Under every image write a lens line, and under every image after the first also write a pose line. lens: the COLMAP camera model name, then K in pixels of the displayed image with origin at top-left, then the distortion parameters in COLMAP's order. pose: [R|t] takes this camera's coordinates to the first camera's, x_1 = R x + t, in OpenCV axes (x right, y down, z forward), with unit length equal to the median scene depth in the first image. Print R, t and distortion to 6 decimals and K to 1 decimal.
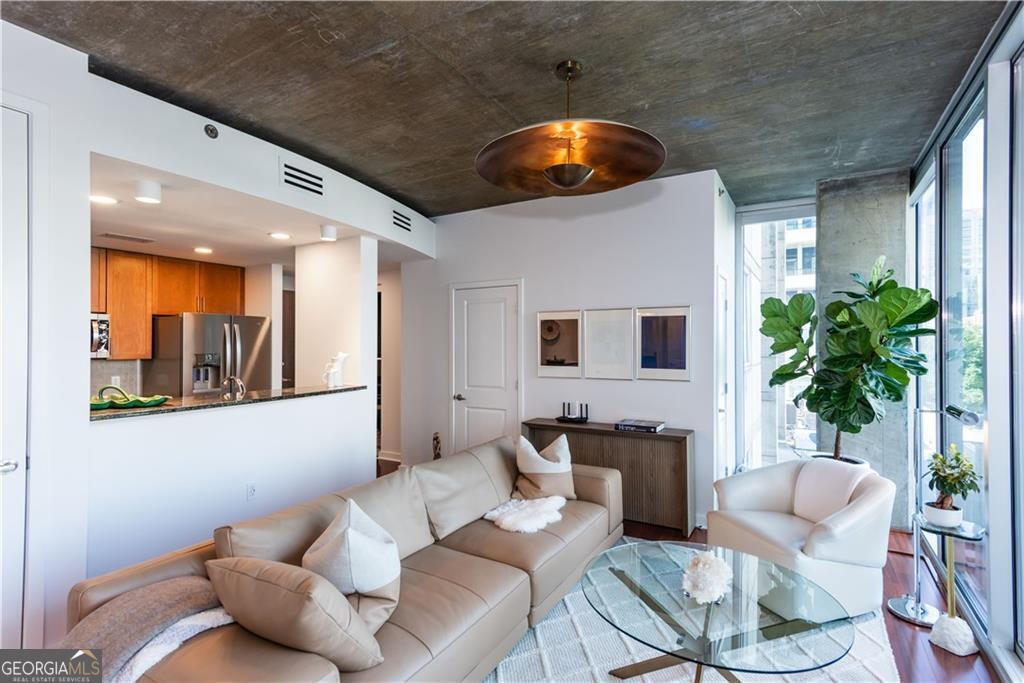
lens RADIAL K [[500.6, 0, 506.7], [0, 500.6, 342.5], [0, 0, 1]] dist [0.023283, -0.002745]
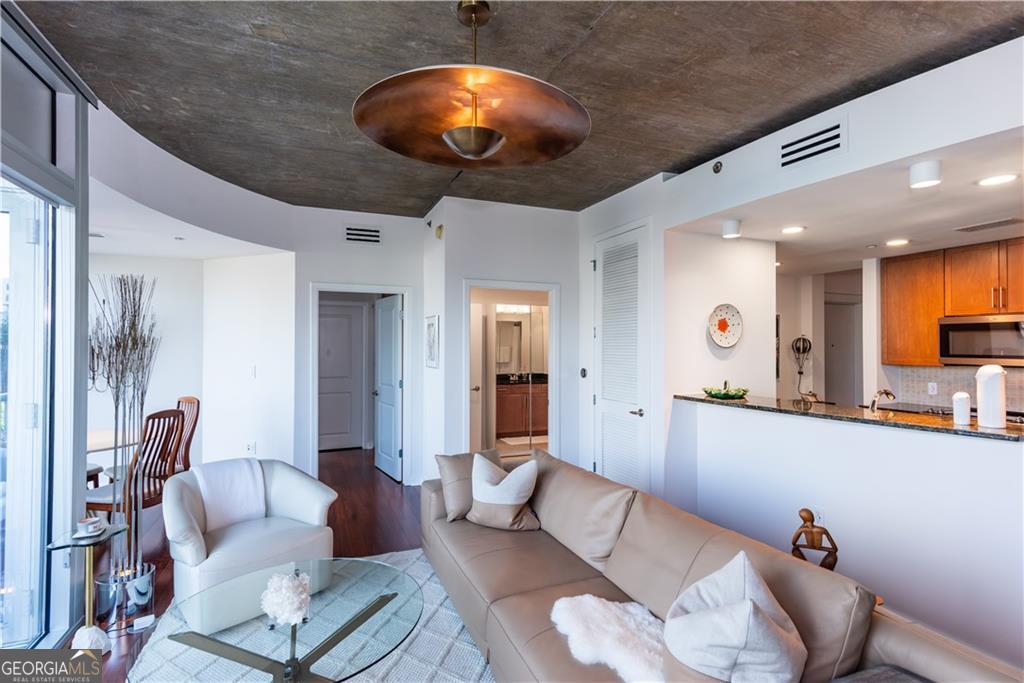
lens RADIAL K [[500.6, 0, 510.0], [0, 500.6, 343.0], [0, 0, 1]] dist [0.023283, -0.002745]
pose [[-0.597054, -0.005912, -0.802179, 0.445852], [0.001689, 0.999961, -0.008628, -0.003459], [0.802199, -0.006506, -0.597021, 0.928674]]
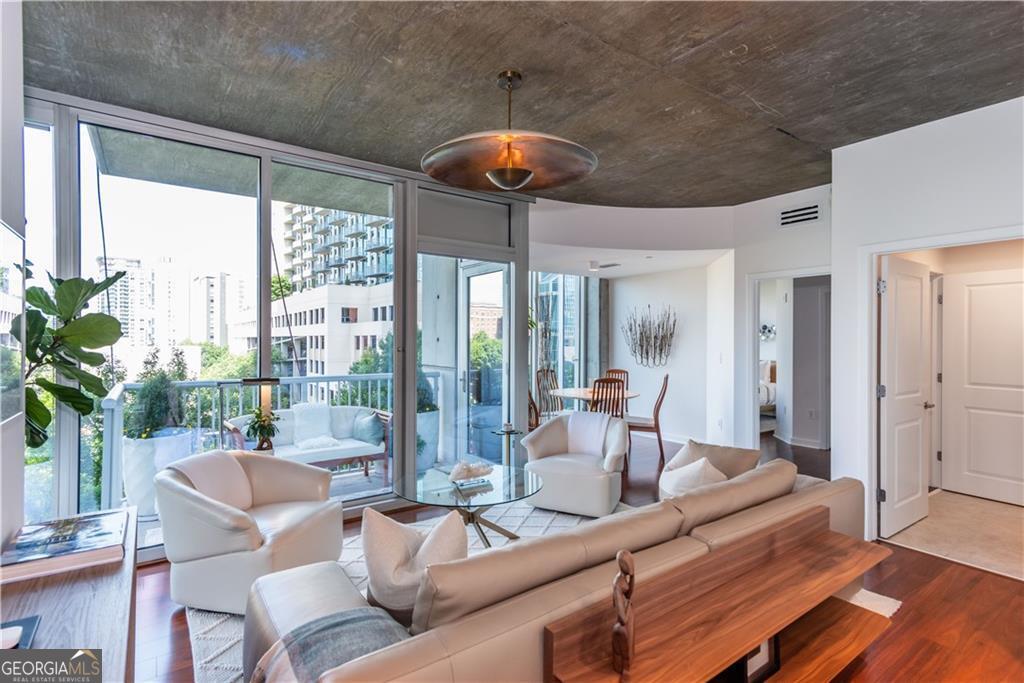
lens RADIAL K [[500.6, 0, 510.7], [0, 500.6, 340.4], [0, 0, 1]] dist [0.023283, -0.002745]
pose [[-0.919494, -0.005341, 0.393068, -0.186244], [-0.007028, 0.999971, -0.002852, 0.012908], [-0.393042, -0.005385, -0.919505, 1.217970]]
